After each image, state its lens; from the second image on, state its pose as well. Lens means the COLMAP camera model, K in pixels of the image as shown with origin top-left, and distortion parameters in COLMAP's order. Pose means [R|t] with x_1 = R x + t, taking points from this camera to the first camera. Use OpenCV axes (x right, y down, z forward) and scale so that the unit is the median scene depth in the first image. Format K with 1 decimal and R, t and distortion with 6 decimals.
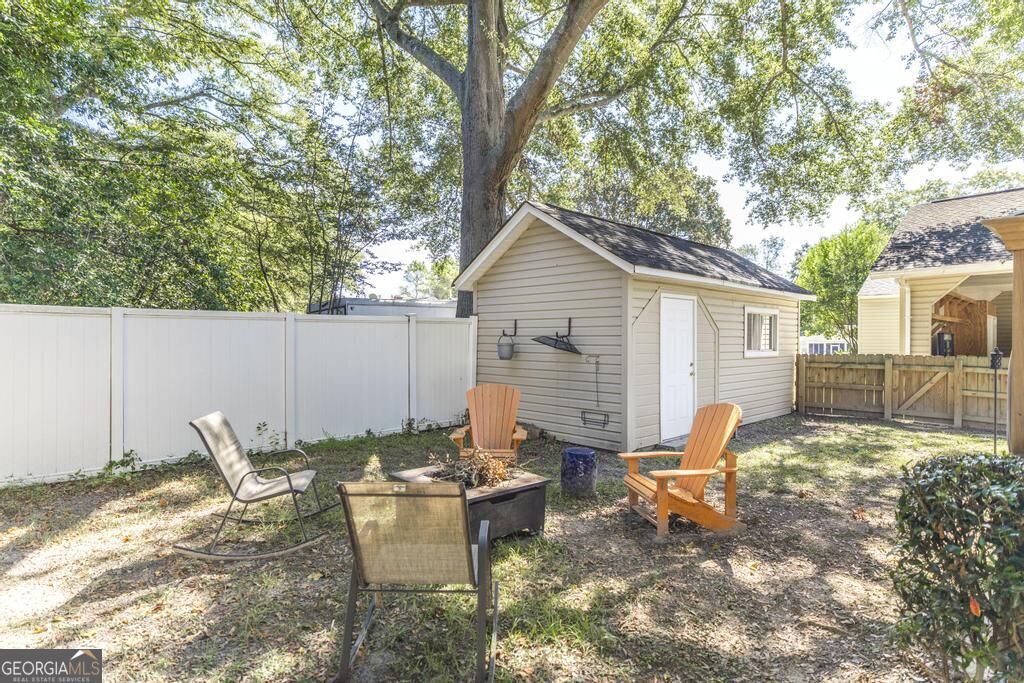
lens RADIAL K [[545.8, 0, 512.0], [0, 545.8, 341.5], [0, 0, 1]] dist [-0.000148, -0.000590]
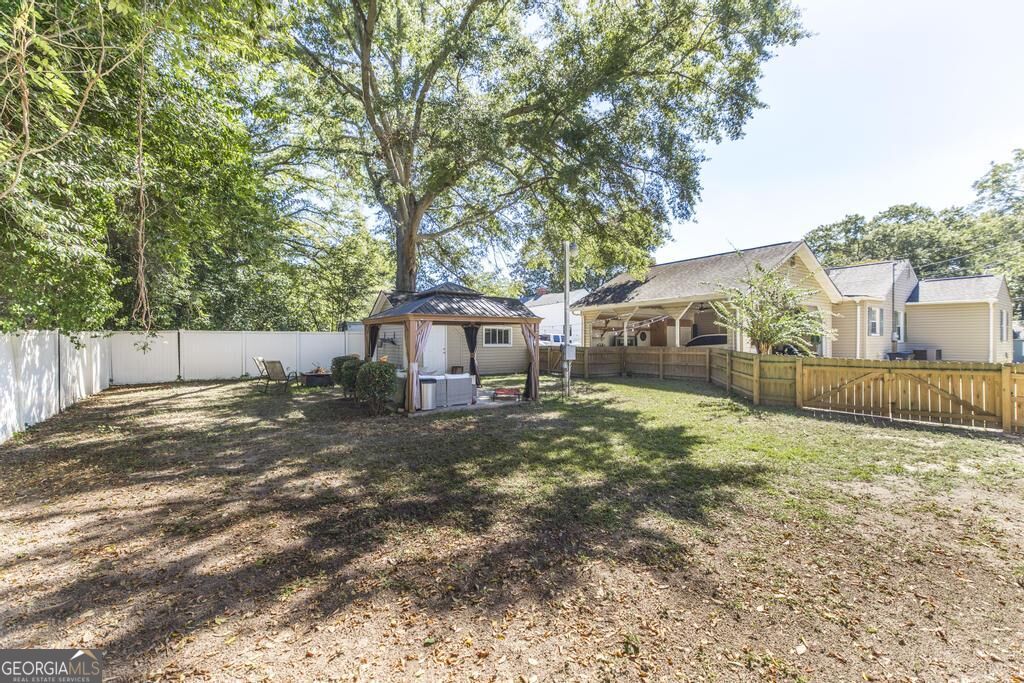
lens RADIAL K [[439.3, 0, 512.0], [0, 439.3, 341.5], [0, 0, 1]] dist [0.003196, -0.000098]
pose [[0.990556, -0.002628, -0.137081, 0.671605], [0.002307, 0.999994, -0.002500, 0.007444], [0.137087, 0.002160, 0.990557, -0.766989]]
